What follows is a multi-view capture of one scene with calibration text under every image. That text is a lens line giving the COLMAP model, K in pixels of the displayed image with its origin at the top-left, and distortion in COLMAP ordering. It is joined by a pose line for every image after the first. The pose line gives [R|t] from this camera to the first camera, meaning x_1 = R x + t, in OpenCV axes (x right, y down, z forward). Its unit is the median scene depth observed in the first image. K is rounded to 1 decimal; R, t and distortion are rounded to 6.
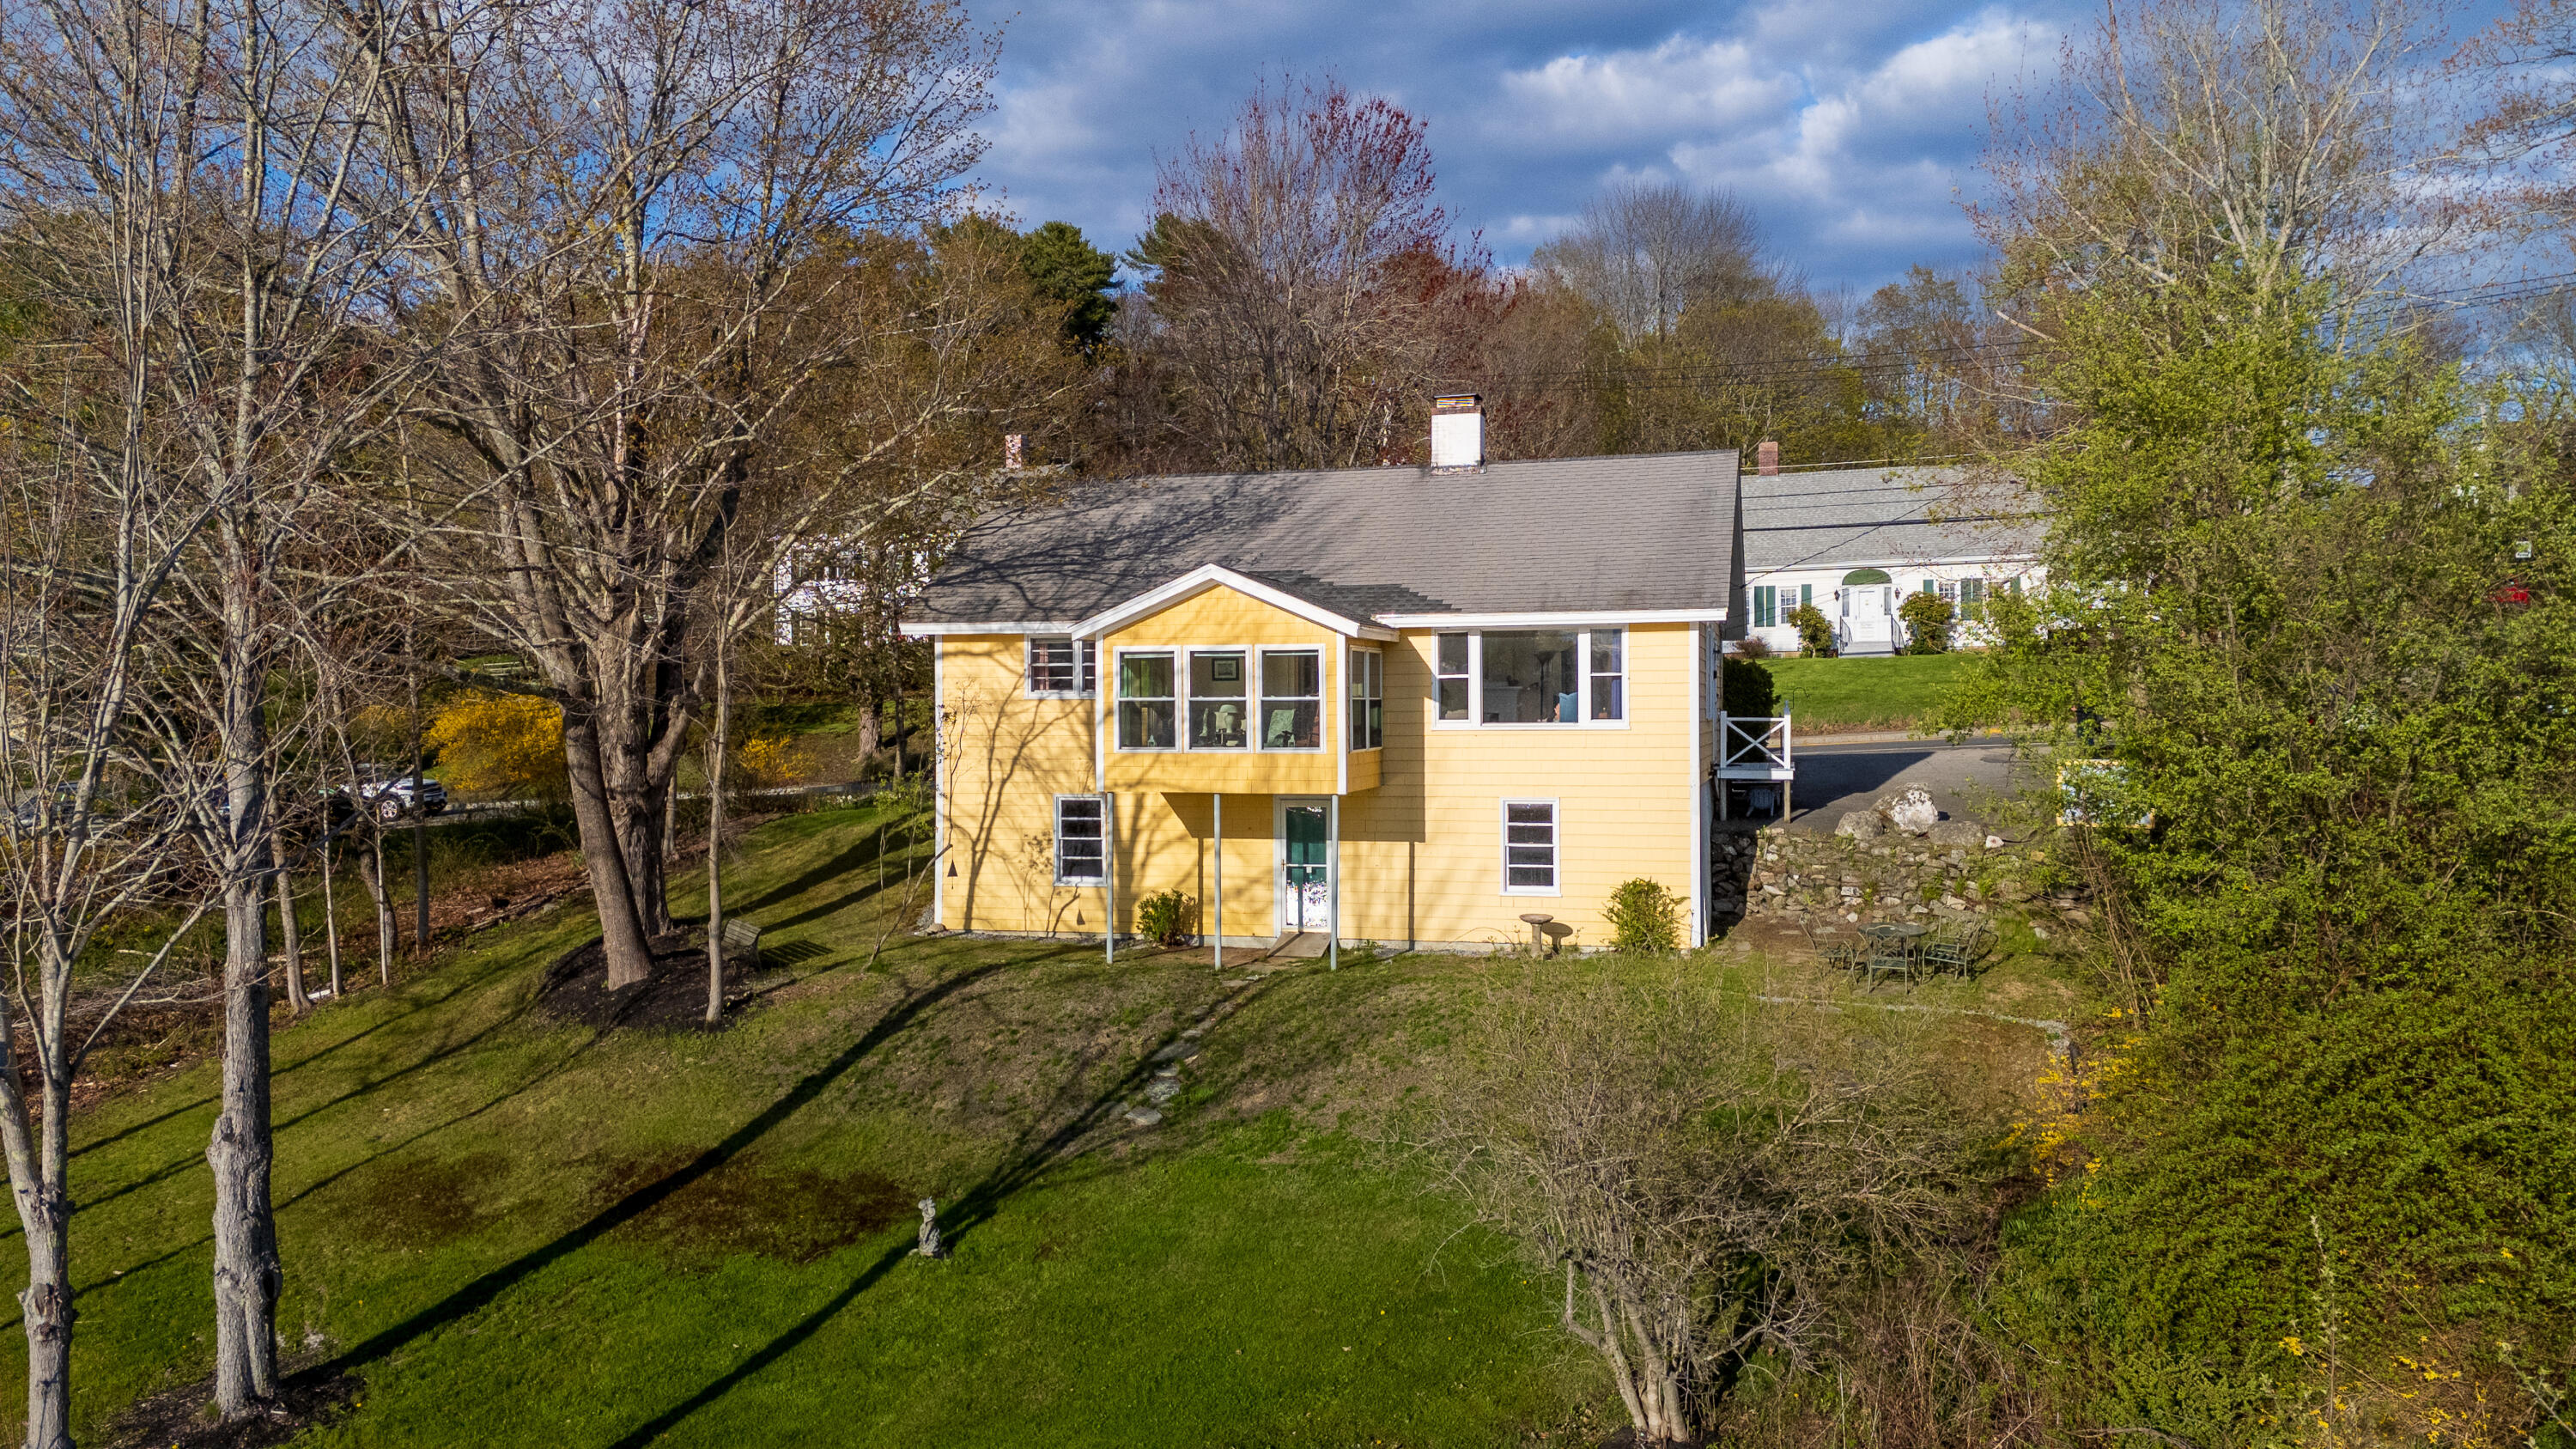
lens RADIAL K [[1878.9, 0, 1288.0], [0, 1878.9, 724.5], [0, 0, 1]] dist [0.121973, -0.176595]
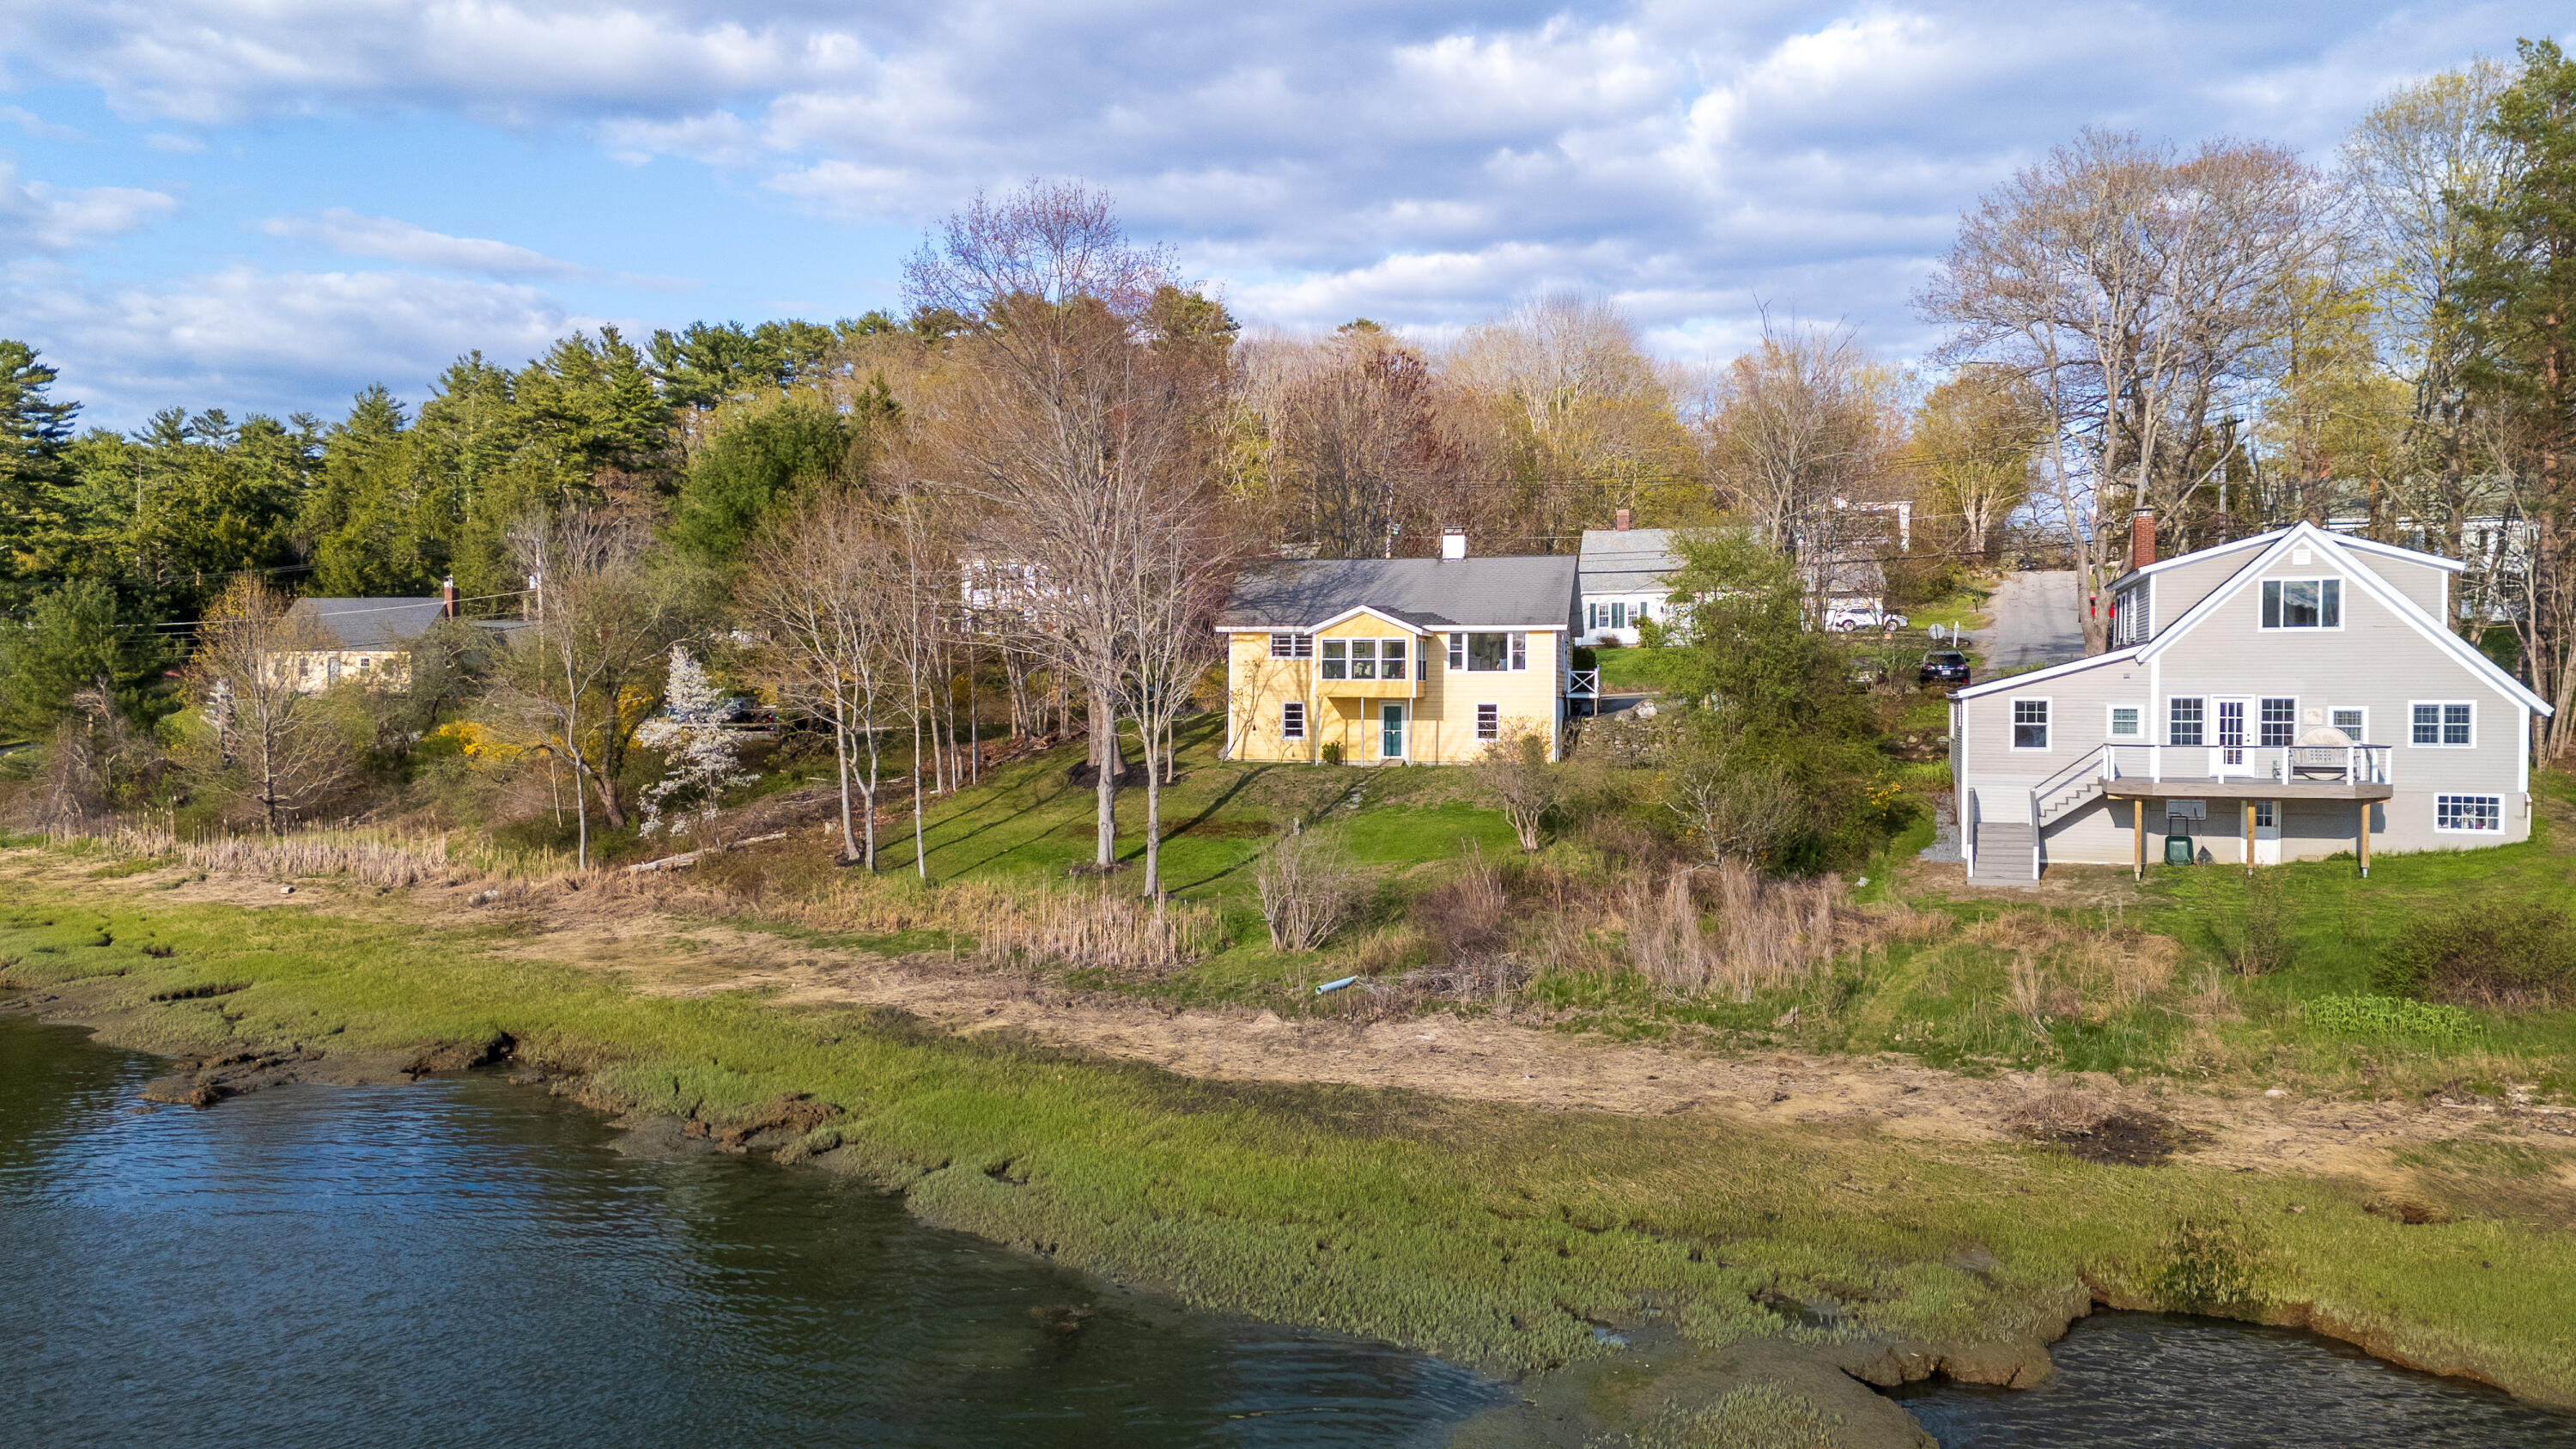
lens RADIAL K [[1882.5, 0, 1288.0], [0, 1882.5, 724.5], [0, 0, 1]] dist [0.081186, -0.078217]
pose [[0.998960, 0.007583, 0.044951, -0.236440], [-0.007801, 0.999959, 0.004669, 0.058823], [-0.044914, -0.005015, 0.998978, -1.409996]]
